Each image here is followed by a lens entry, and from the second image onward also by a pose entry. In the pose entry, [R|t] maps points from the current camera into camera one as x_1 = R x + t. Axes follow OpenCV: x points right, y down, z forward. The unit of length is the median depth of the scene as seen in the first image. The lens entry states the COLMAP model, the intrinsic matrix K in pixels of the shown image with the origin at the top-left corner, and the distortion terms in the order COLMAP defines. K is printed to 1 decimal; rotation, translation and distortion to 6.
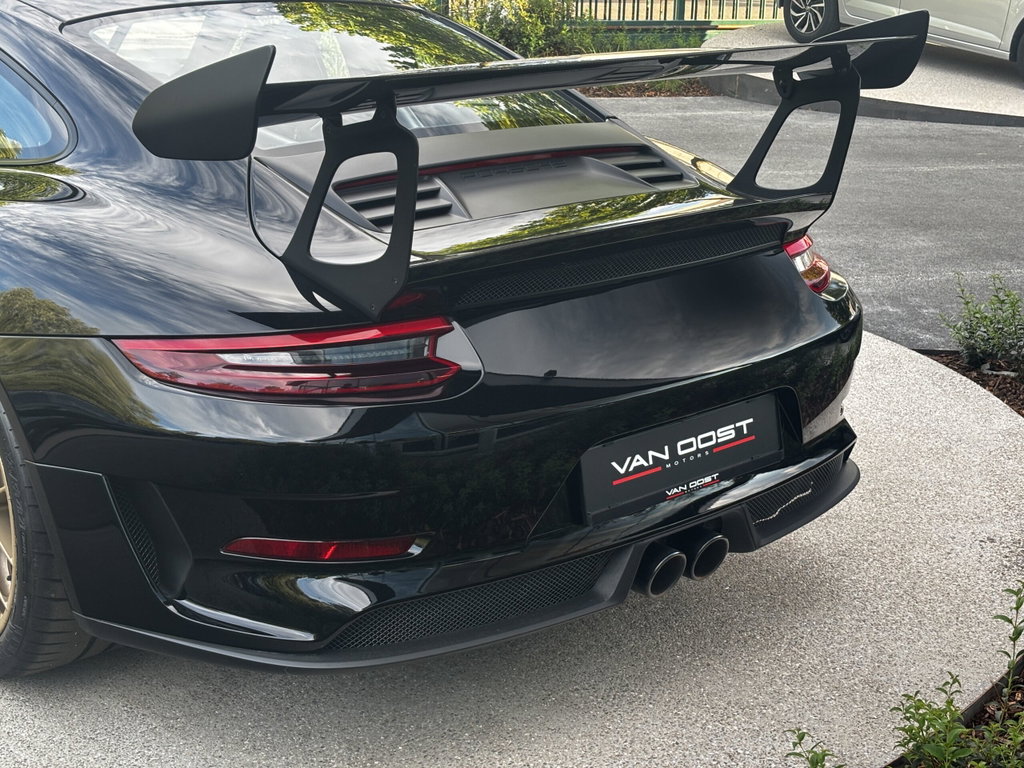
lens RADIAL K [[1508.6, 0, 512.0], [0, 1508.6, 384.0], [0, 0, 1]] dist [0.314434, -1.311729]
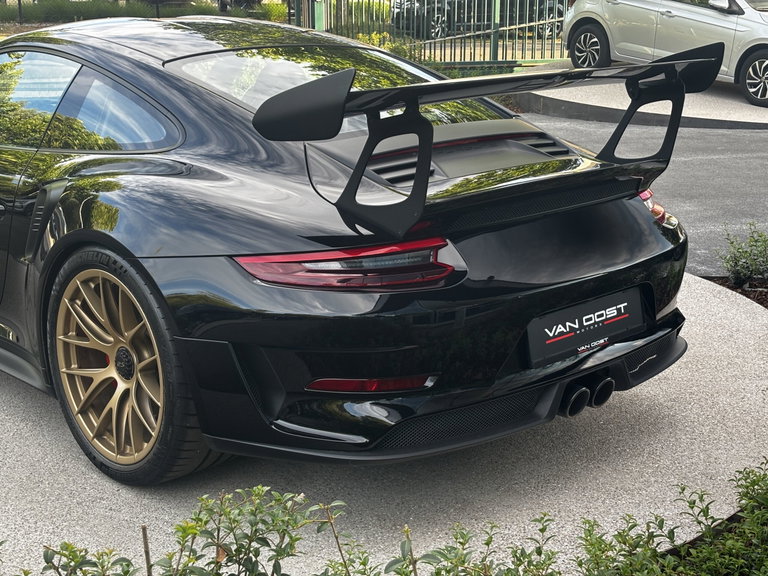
lens RADIAL K [[1131.5, 0, 384.0], [0, 1131.5, 288.0], [0, 0, 1]] dist [0.314434, -1.311729]
pose [[0.999339, -0.025427, 0.026001, -0.114206], [0.026480, 0.998808, -0.040998, 0.046658], [-0.024927, 0.041660, 0.998821, -0.154936]]
